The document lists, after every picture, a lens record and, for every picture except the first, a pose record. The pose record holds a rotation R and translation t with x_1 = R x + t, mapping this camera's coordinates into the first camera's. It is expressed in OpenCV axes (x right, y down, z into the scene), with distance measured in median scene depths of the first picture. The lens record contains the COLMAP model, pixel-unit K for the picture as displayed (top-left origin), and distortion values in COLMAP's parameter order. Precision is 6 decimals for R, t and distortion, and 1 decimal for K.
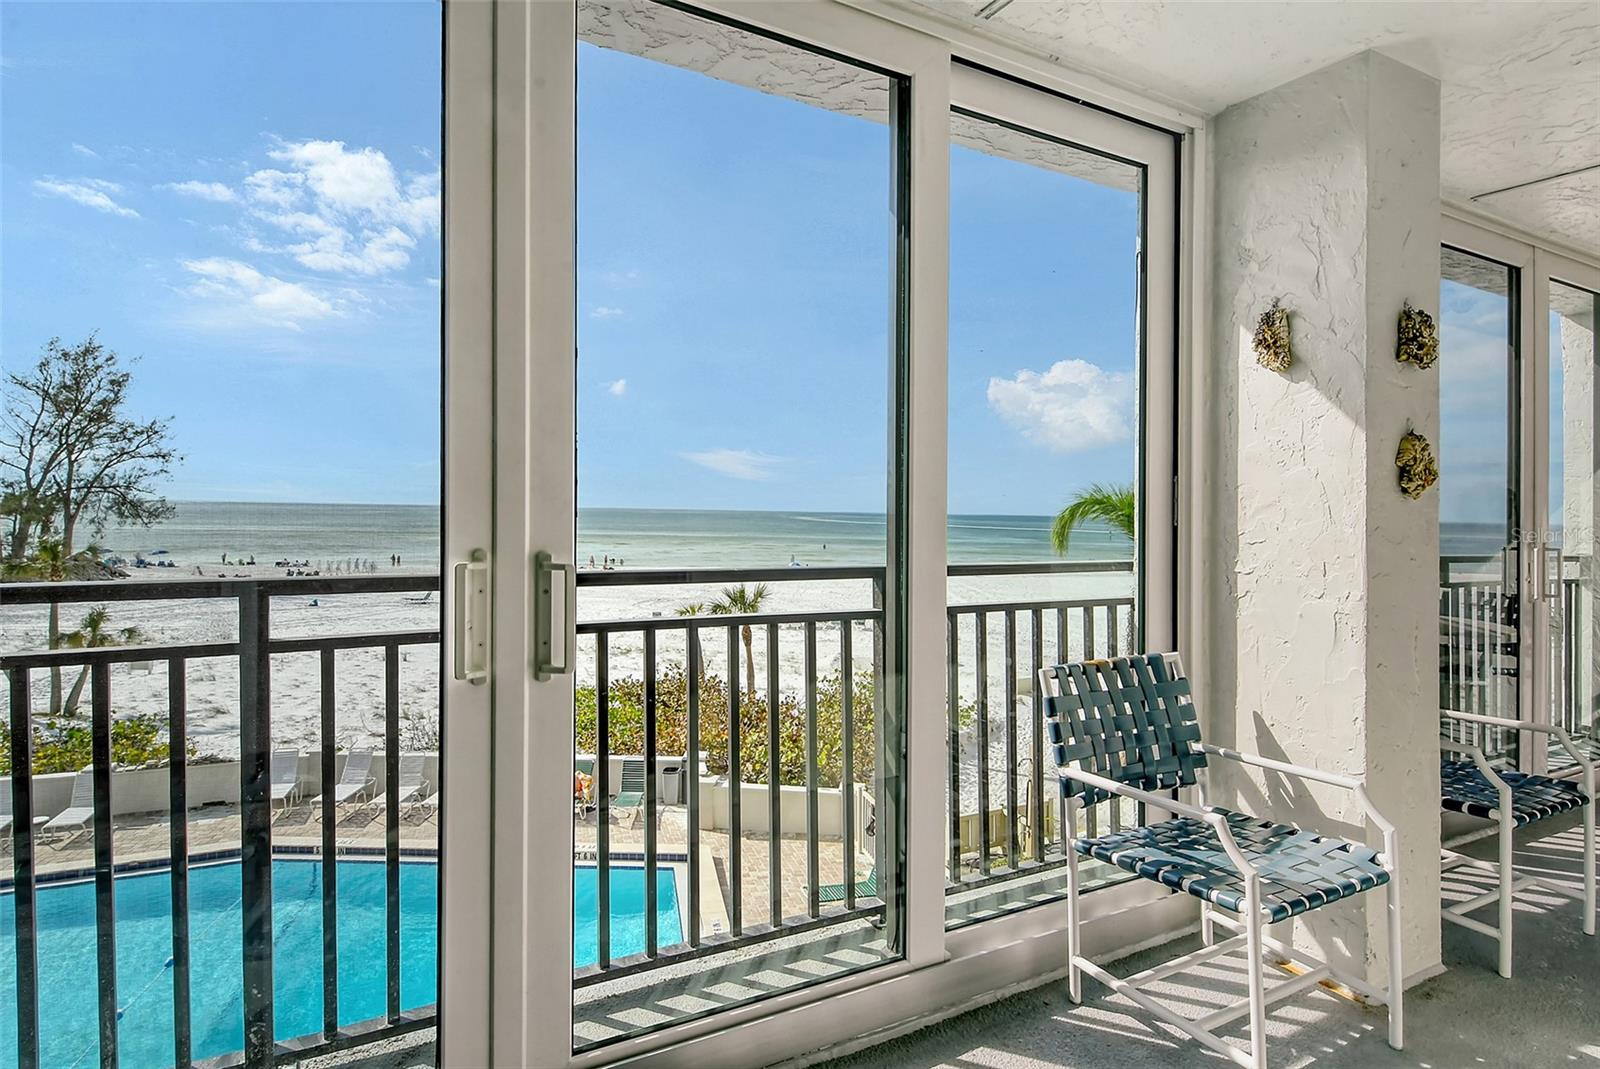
lens RADIAL K [[857.7, 0, 815.4], [0, 857.7, 513.5], [0, 0, 1]] dist [0.052394, -0.040725]
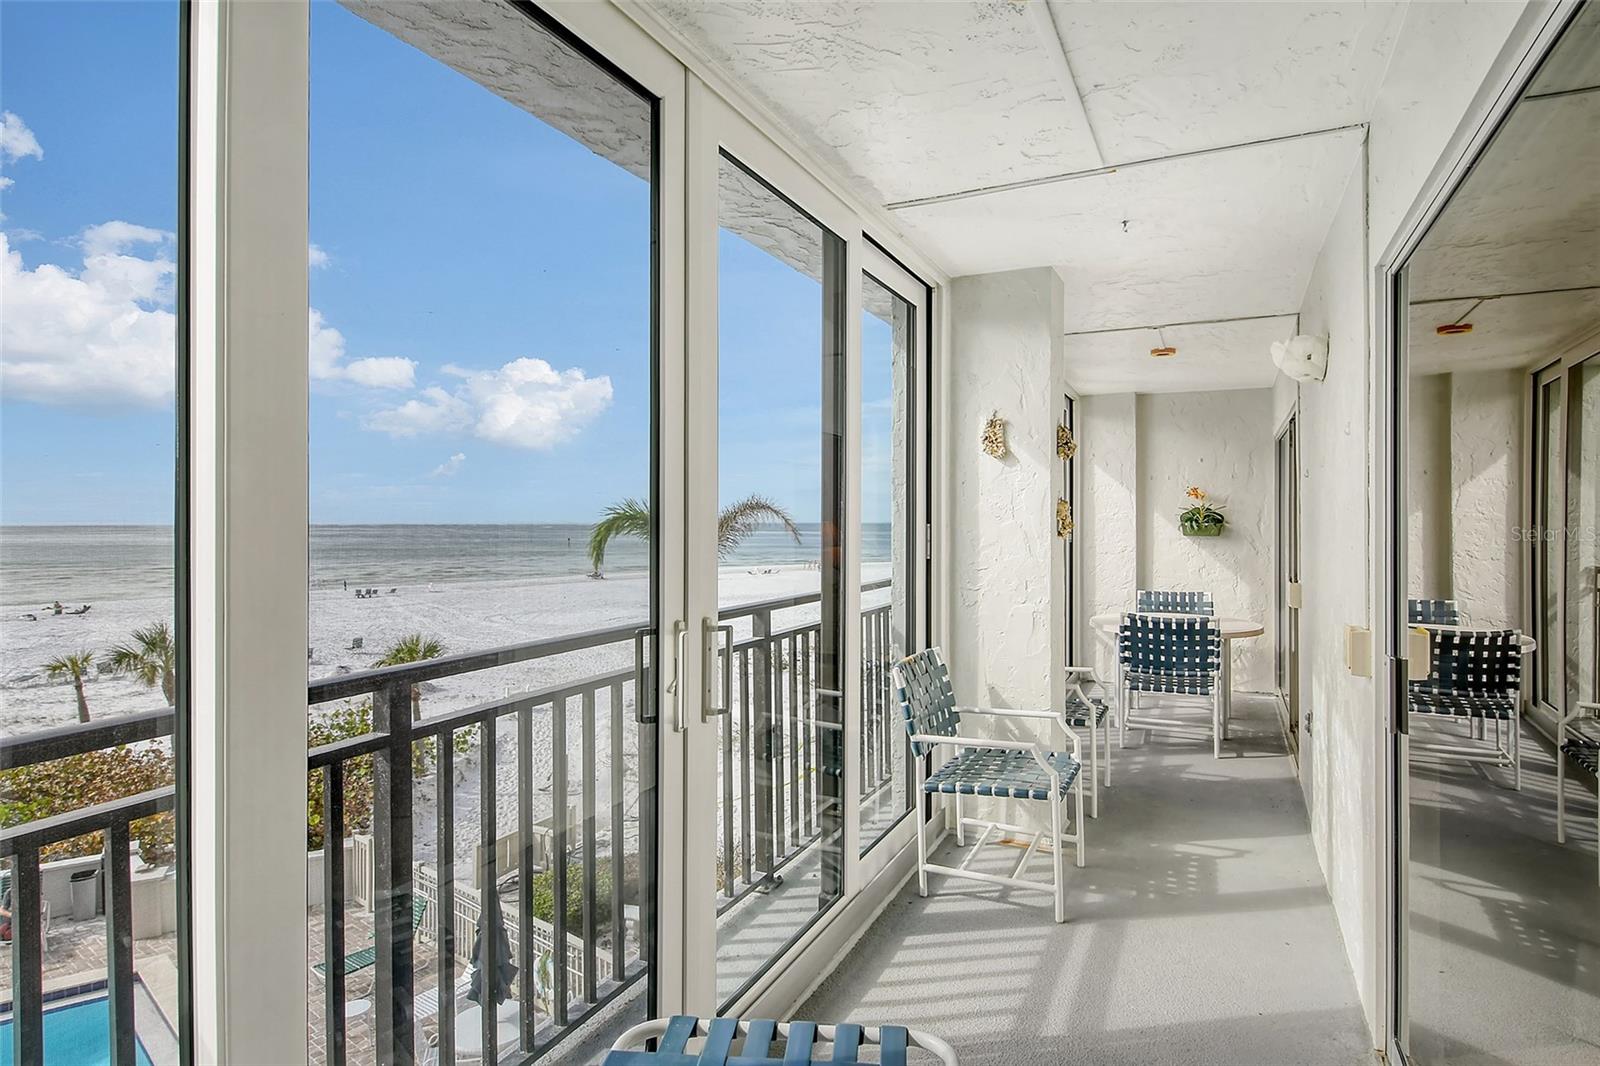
lens RADIAL K [[880.9, 0, 820.1], [0, 880.9, 531.5], [0, 0, 1]] dist [-0.002523, -0.001666]
pose [[0.809373, -0.027744, 0.586639, -0.436473], [0.019521, 0.999602, 0.020342, -0.048711], [-0.586970, -0.005013, 0.809593, -0.052985]]
